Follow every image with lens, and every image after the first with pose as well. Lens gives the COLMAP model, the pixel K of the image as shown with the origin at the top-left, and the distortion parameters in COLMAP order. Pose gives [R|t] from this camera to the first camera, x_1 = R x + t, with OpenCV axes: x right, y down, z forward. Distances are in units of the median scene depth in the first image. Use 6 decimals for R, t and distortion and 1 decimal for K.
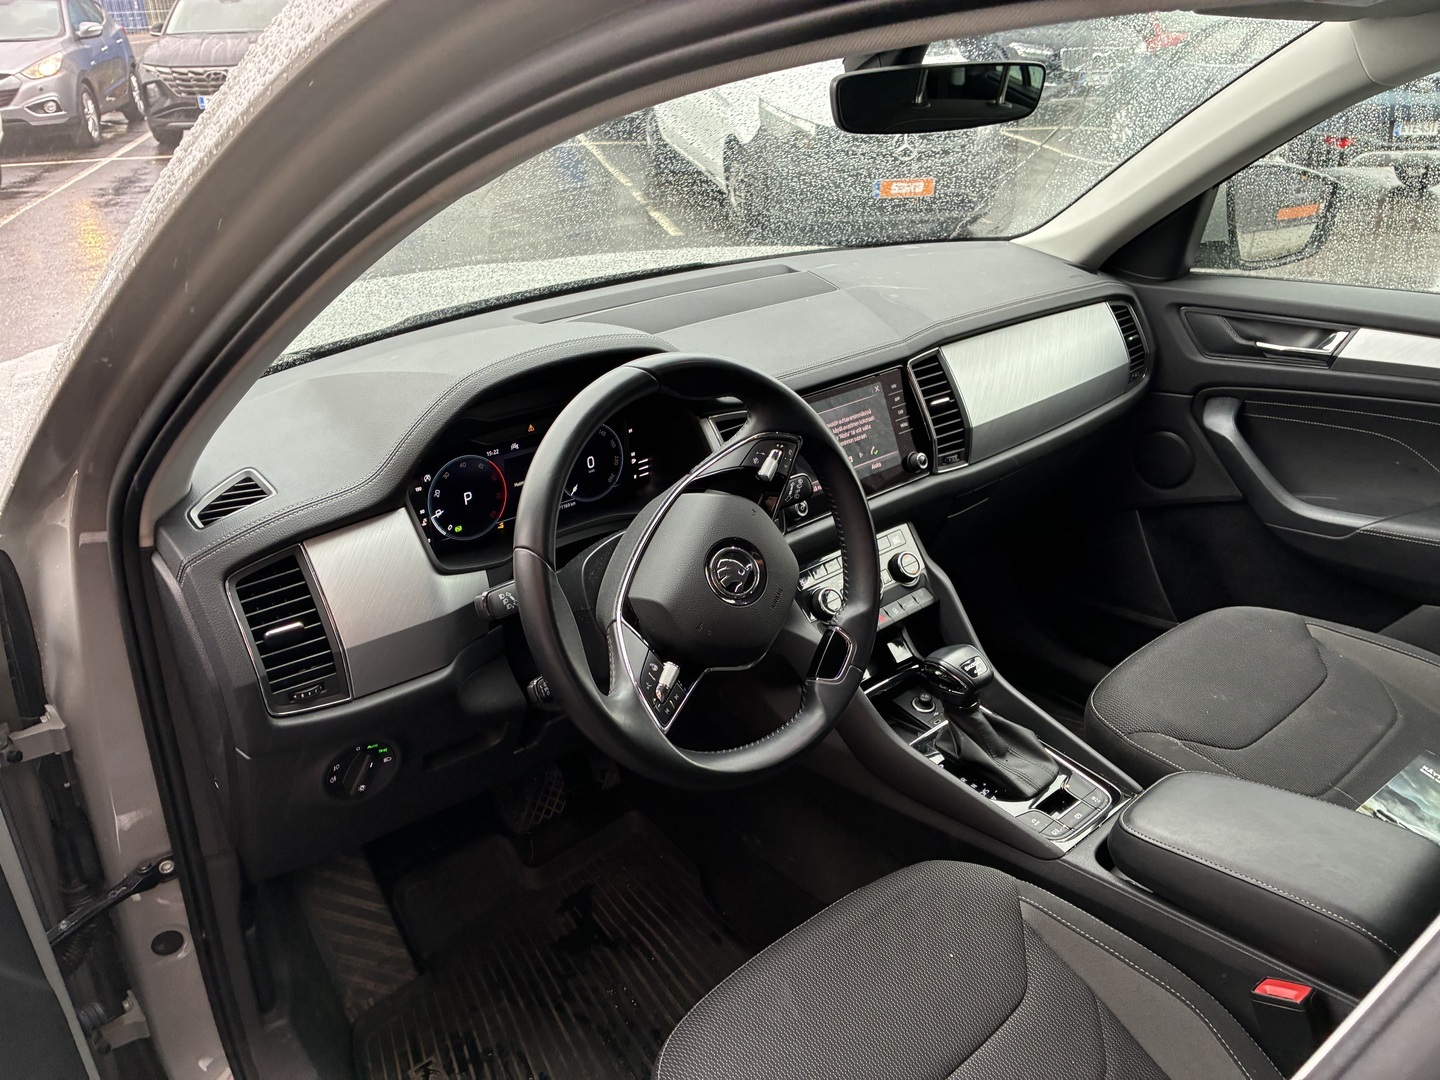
lens RADIAL K [[1075.8, 0, 693.7], [0, 1075.8, 570.4], [0, 0, 1]] dist [0.034598, -0.062222]
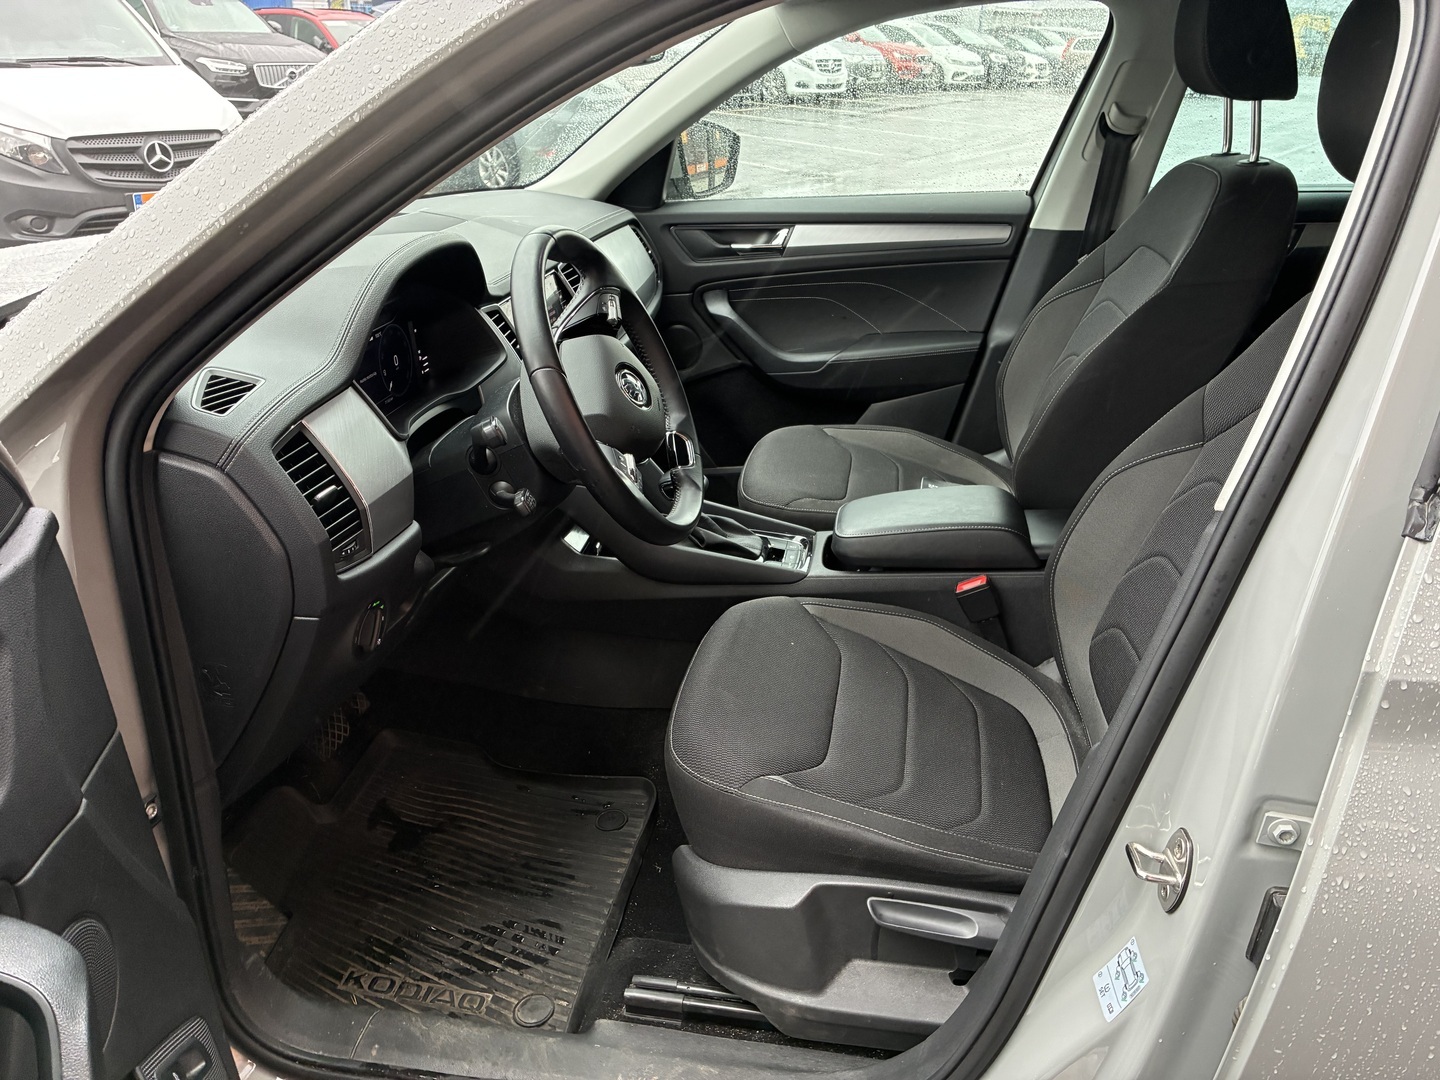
lens RADIAL K [[1075.8, 0, 717.5], [0, 1075.8, 538.6], [0, 0, 1]] dist [0.034598, -0.062222]
pose [[0.777076, -0.237514, 0.582872, -0.406108], [0.259487, 0.964596, 0.047118, 0.085638], [-0.573427, 0.114633, 0.811197, -0.065654]]
